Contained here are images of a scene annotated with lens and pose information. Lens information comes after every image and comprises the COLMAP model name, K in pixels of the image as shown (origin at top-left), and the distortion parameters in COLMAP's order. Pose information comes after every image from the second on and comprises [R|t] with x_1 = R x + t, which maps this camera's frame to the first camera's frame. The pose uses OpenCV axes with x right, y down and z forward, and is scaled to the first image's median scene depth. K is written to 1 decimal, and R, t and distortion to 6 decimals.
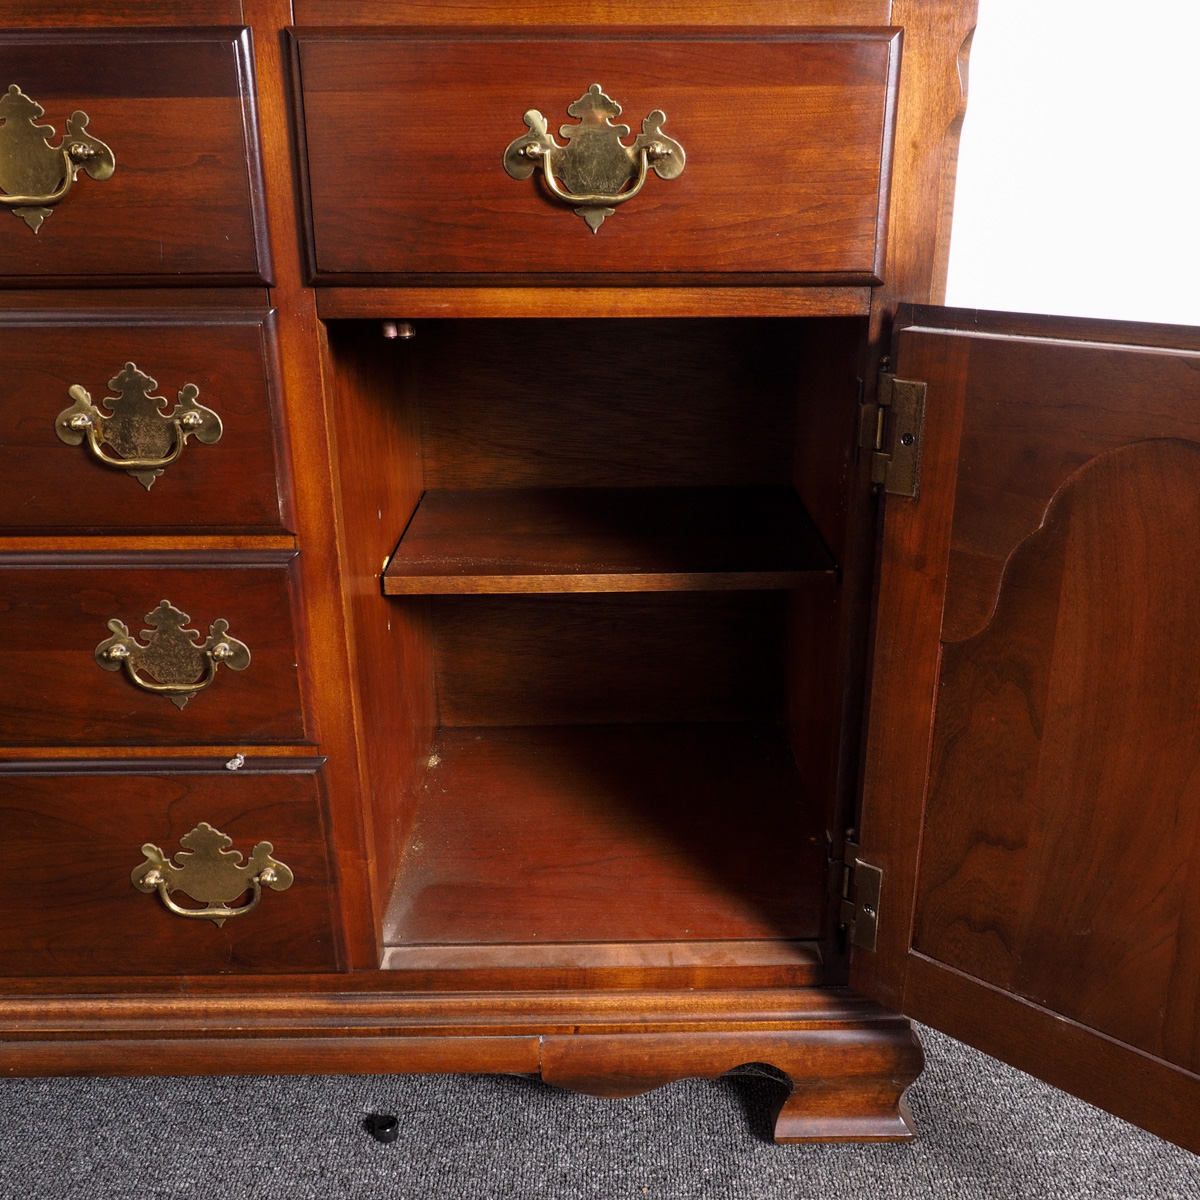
lens RADIAL K [[1113.8, 0, 623.4], [0, 1113.8, 598.7], [0, 0, 1]] dist [-0.014993, 0.000000]
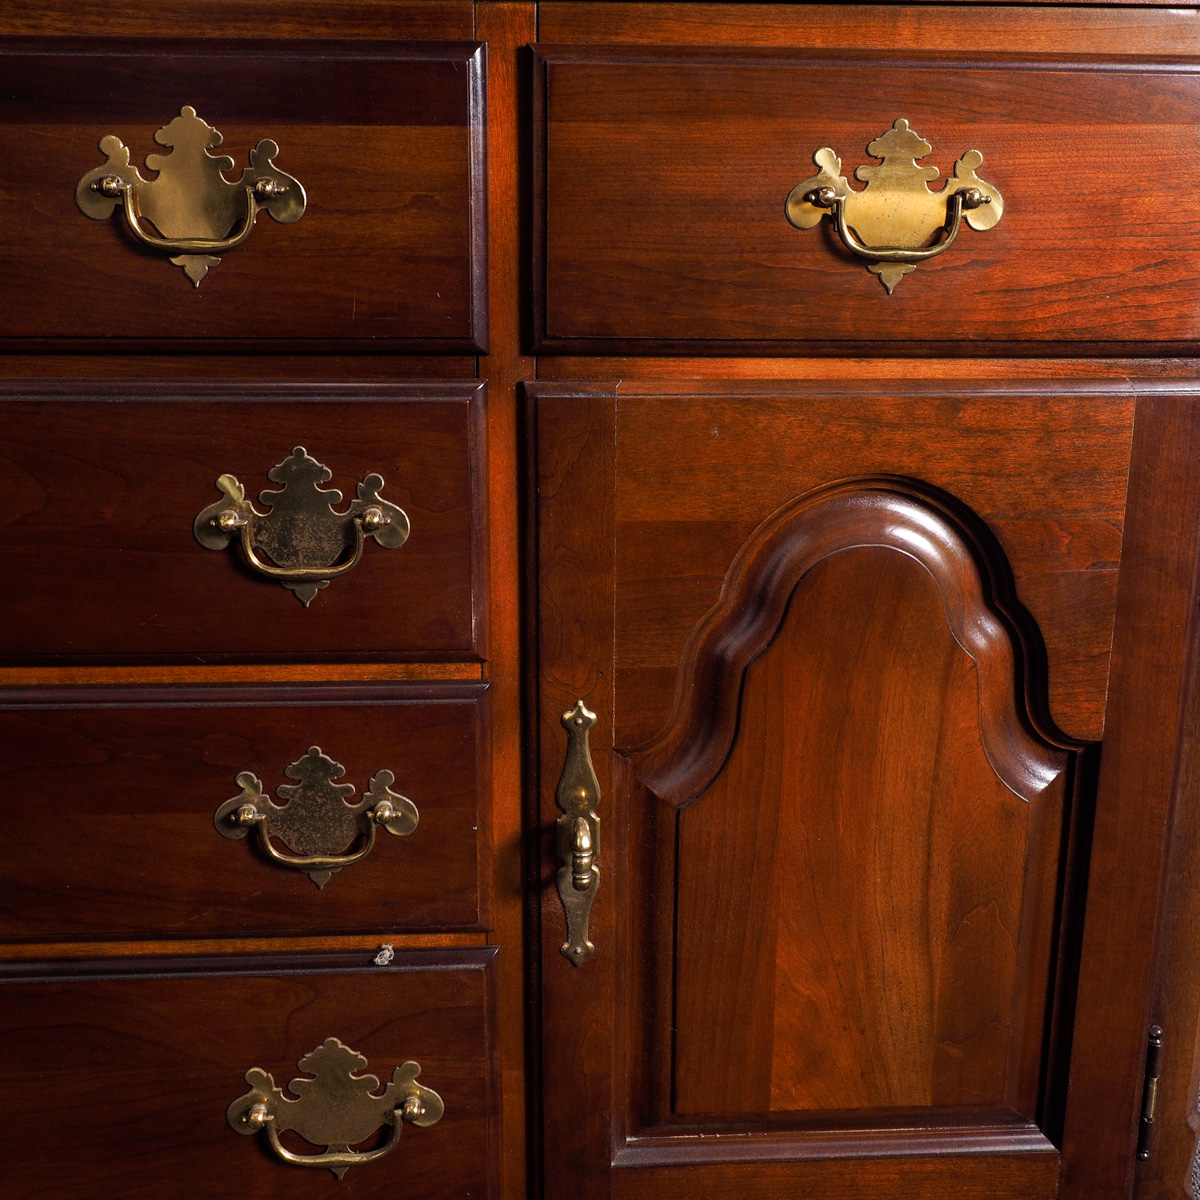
lens RADIAL K [[1471.4, 0, 606.1], [0, 1471.4, 605.2], [0, 0, 1]] dist [0.004564, 0.000000]
pose [[0.998339, -0.004408, 0.057446, -0.287525], [0.009003, 0.996756, -0.079980, -0.014001], [-0.056907, 0.080364, 0.995140, -0.049013]]
